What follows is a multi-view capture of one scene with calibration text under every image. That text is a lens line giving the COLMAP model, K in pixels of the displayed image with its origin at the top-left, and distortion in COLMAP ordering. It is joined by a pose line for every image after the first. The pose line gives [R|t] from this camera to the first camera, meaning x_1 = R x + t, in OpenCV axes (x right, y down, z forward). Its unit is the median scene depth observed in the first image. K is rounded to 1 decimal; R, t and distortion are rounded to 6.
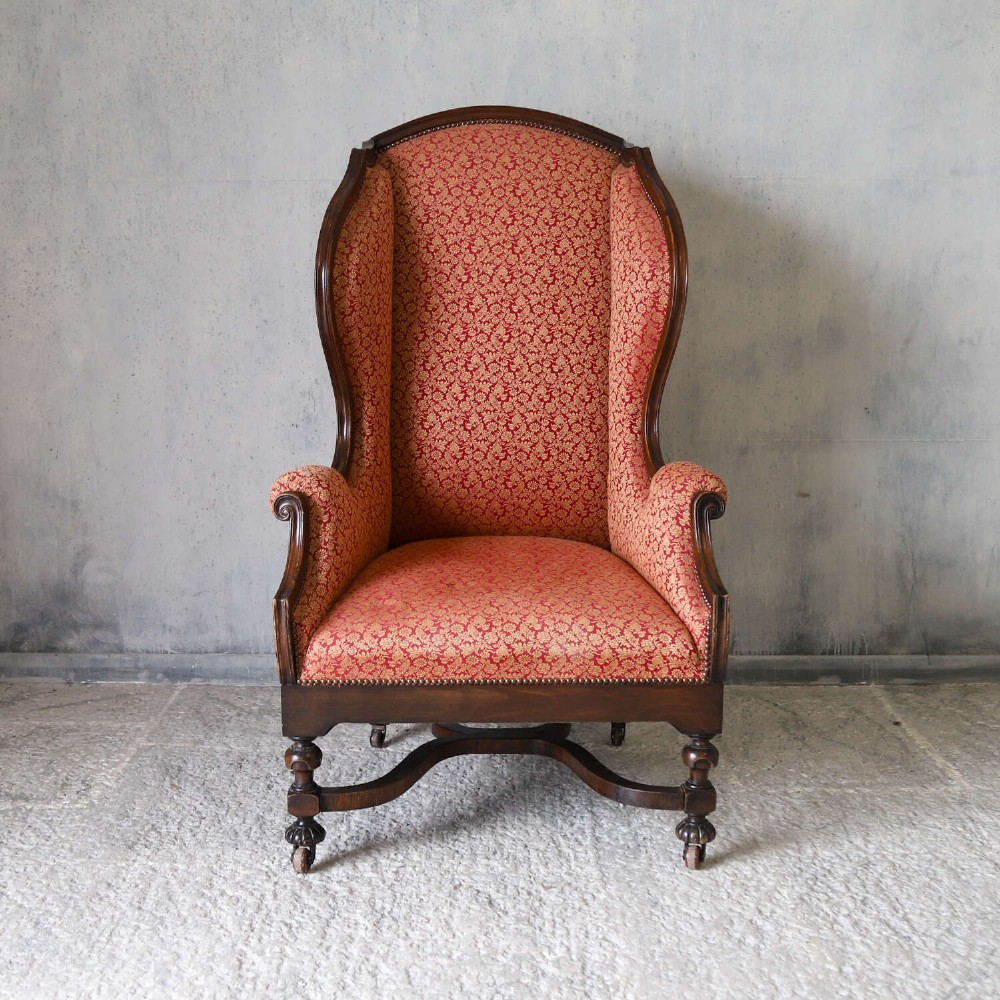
lens RADIAL K [[1448.1, 0, 498.0], [0, 1448.1, 493.1], [0, 0, 1]] dist [-0.080041, 0.000000]
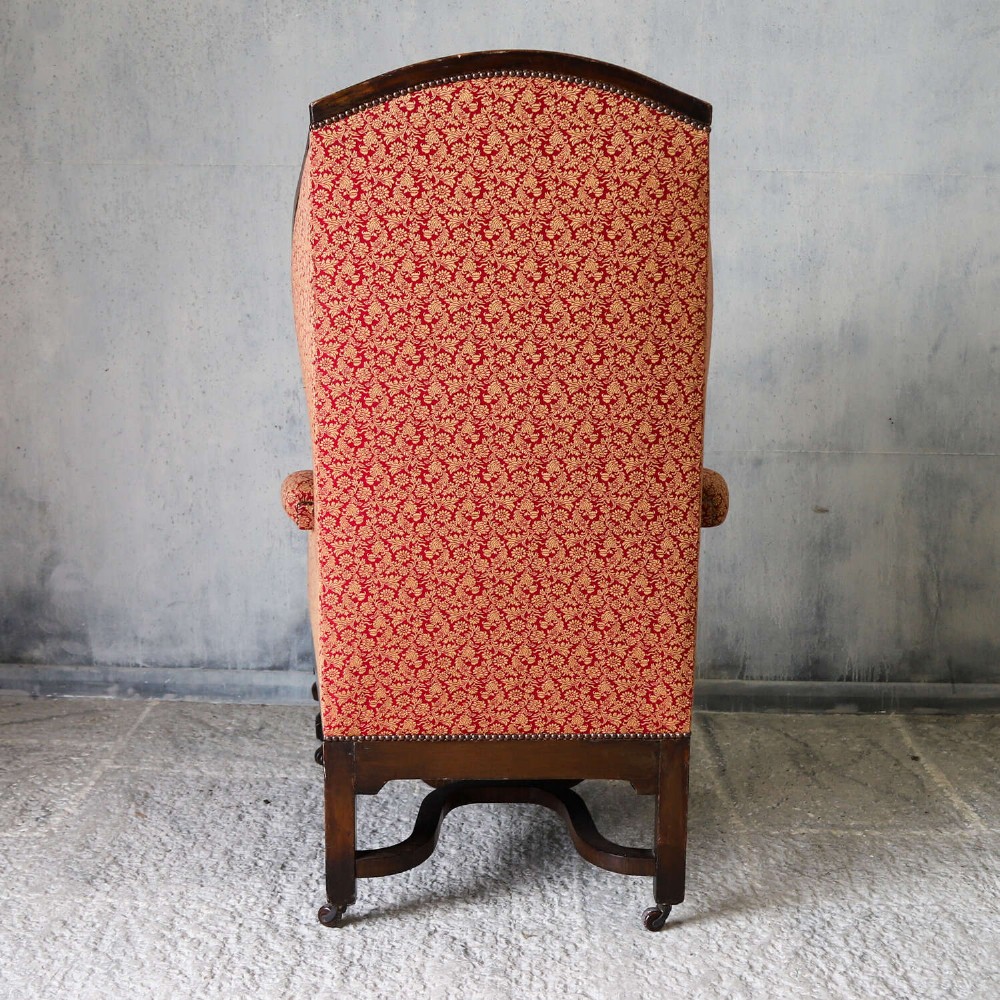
lens RADIAL K [[1578.5, 0, 513.7], [0, 1578.5, 468.6], [0, 0, 1]] dist [-0.088865, 0.000000]
pose [[0.999837, 0.017035, -0.006009, 0.019243], [-0.017033, 0.999855, 0.000425, -0.023740], [0.006015, -0.000323, 0.999982, -0.019345]]
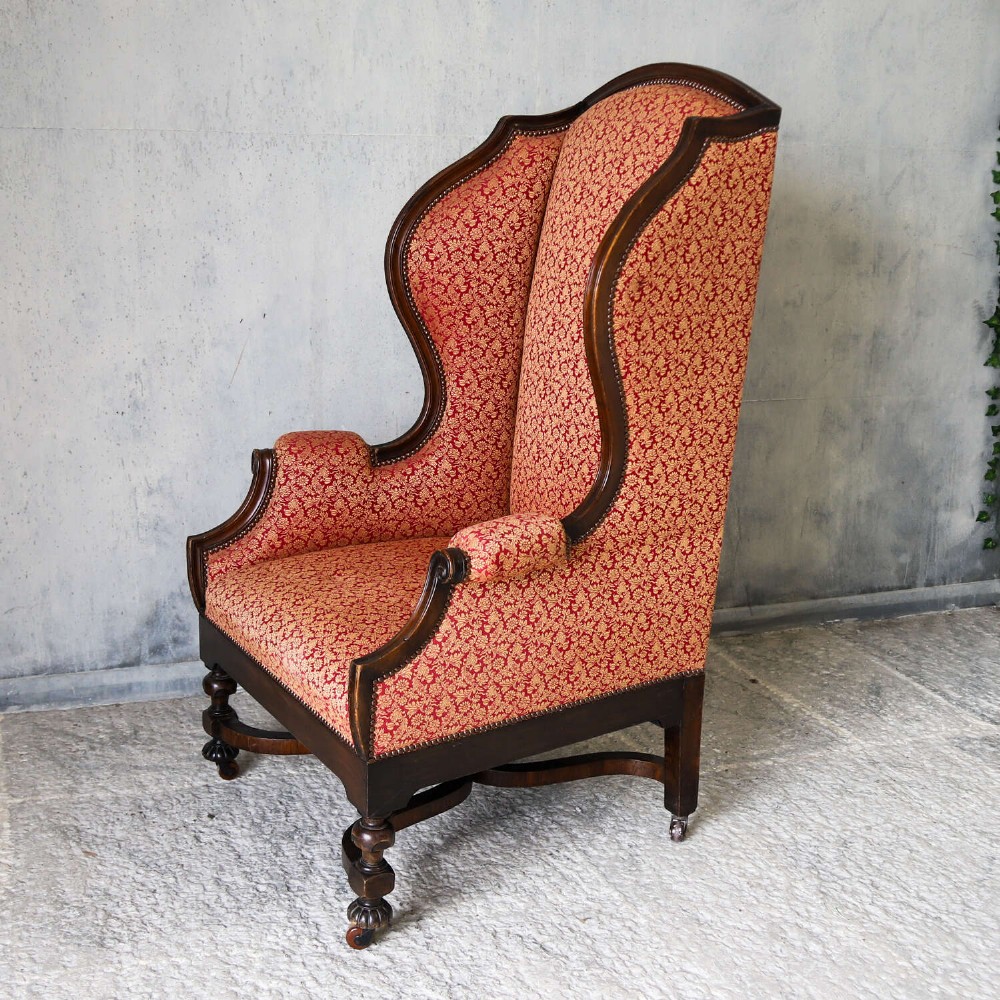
lens RADIAL K [[1448.1, 0, 508.3], [0, 1448.1, 527.1], [0, 0, 1]] dist [-0.080041, 0.000000]
pose [[0.933034, -0.069336, 0.353043, -0.243055], [0.032084, 0.993380, 0.110302, -0.069213], [-0.358354, -0.091589, 0.929082, 0.104963]]
